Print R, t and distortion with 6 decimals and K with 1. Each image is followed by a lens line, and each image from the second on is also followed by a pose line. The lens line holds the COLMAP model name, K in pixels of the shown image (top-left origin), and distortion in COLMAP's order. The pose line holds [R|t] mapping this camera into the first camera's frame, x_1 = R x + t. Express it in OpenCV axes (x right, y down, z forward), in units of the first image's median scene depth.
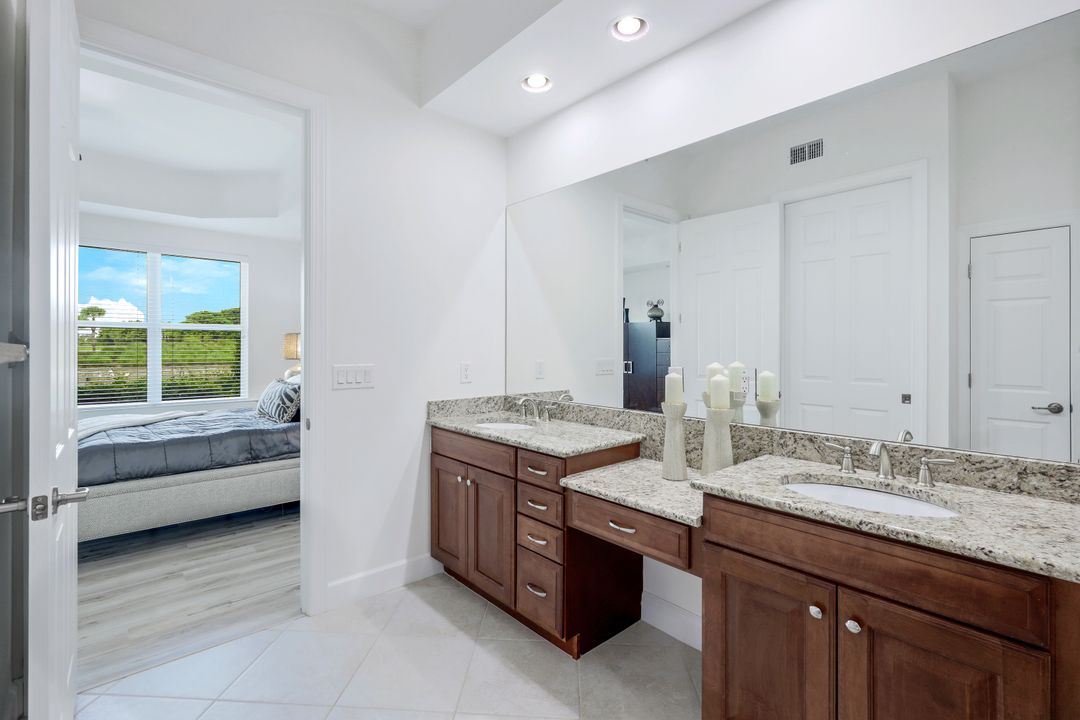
lens RADIAL K [[497.0, 0, 539.9], [0, 497.0, 349.9], [0, 0, 1]] dist [0.003056, 0.000137]
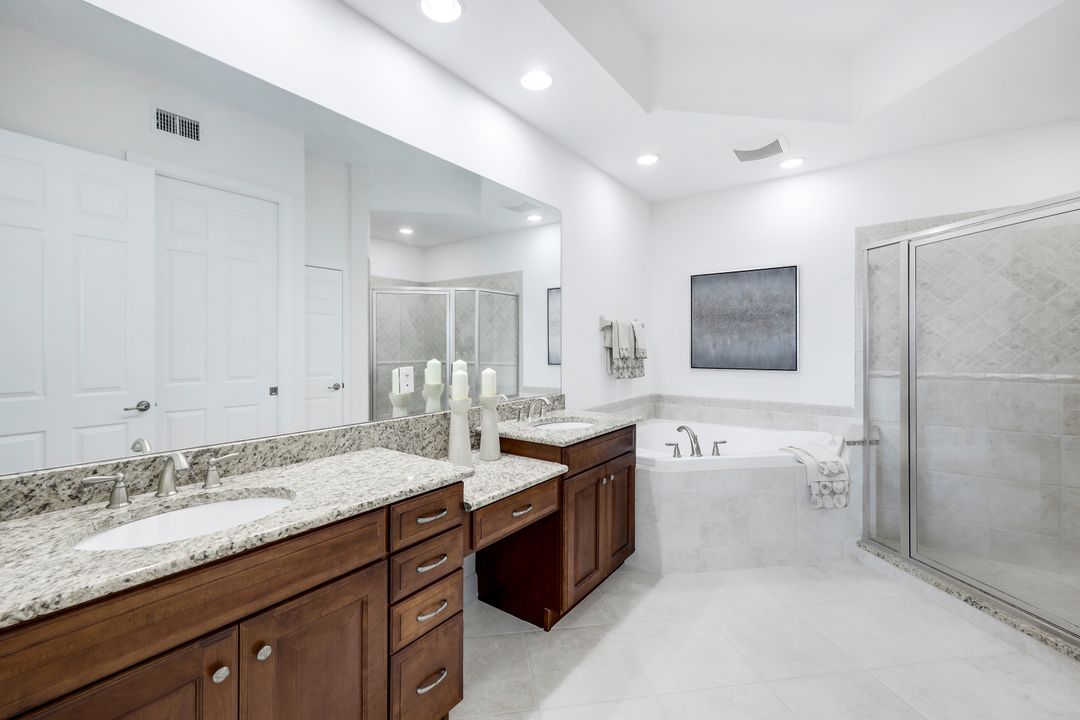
lens RADIAL K [[445.5, 0, 540.3], [0, 445.5, 353.7], [0, 0, 1]] dist [-0.000935, 0.001407]
pose [[-0.203038, -0.014683, 0.979061, -0.595764], [0.008569, 0.999823, 0.016771, -0.003438], [-0.979133, 0.011794, -0.202876, 0.865636]]
